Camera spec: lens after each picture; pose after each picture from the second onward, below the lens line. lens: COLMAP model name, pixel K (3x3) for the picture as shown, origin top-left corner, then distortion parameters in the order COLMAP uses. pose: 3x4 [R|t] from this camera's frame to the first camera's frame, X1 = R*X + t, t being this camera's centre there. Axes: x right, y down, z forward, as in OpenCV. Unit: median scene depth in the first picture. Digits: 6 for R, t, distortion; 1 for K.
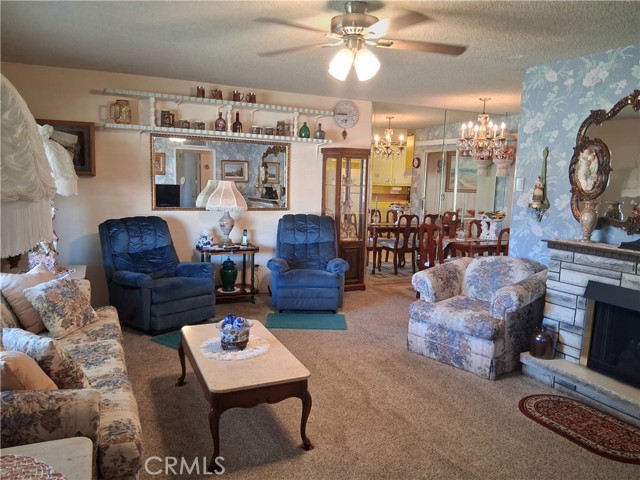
lens RADIAL K [[481.5, 0, 321.0], [0, 481.5, 239.4], [0, 0, 1]] dist [0.068348, -0.111441]
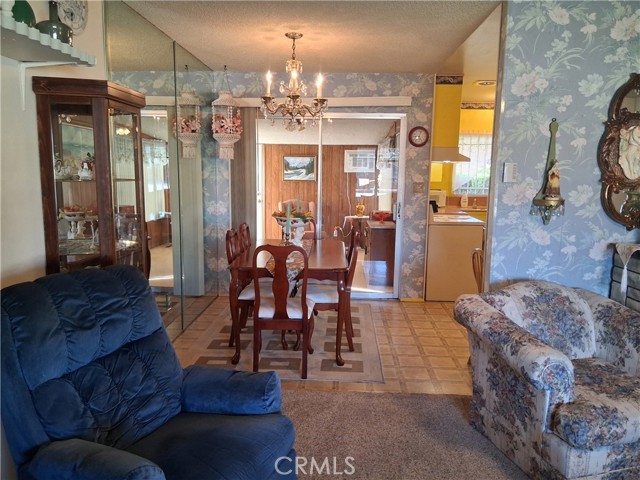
lens RADIAL K [[481.5, 0, 319.7], [0, 481.5, 240.8], [0, 0, 1]] dist [0.068348, -0.111441]
pose [[0.476715, -0.147730, 0.866555, -0.336266], [0.109597, 0.988074, 0.108155, -0.130176], [-0.872199, 0.043412, 0.487221, 0.975678]]
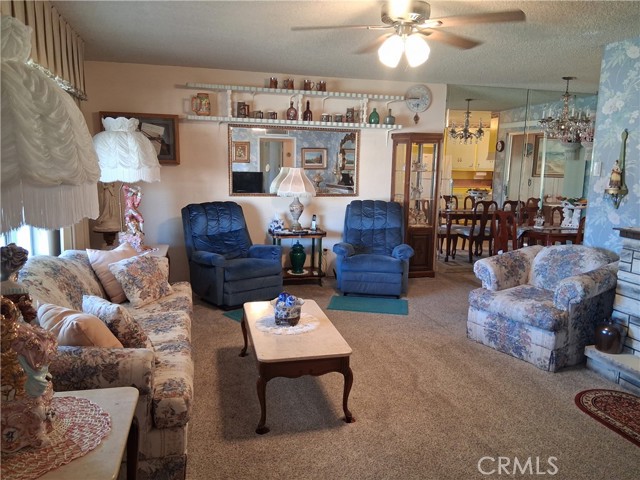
lens RADIAL K [[481.5, 0, 322.5], [0, 481.5, 240.6], [0, 0, 1]] dist [0.068348, -0.111441]
pose [[0.983231, 0.019726, -0.181295, 0.066459], [-0.014282, 0.999408, 0.031285, 0.003627], [0.181805, -0.028171, 0.982931, -0.024691]]
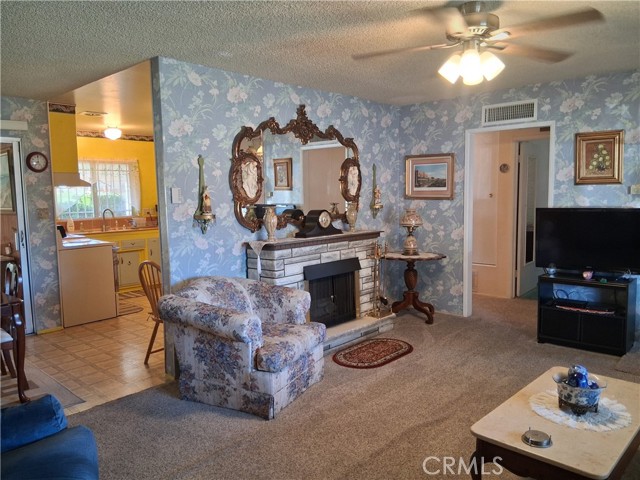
lens RADIAL K [[481.5, 0, 320.1], [0, 481.5, 242.5], [0, 0, 1]] dist [0.068348, -0.111441]
pose [[-0.371194, -0.116458, 0.921223, -0.514349], [0.123889, 0.977023, 0.173431, -0.159746], [-0.920253, 0.178506, -0.348237, 1.160675]]
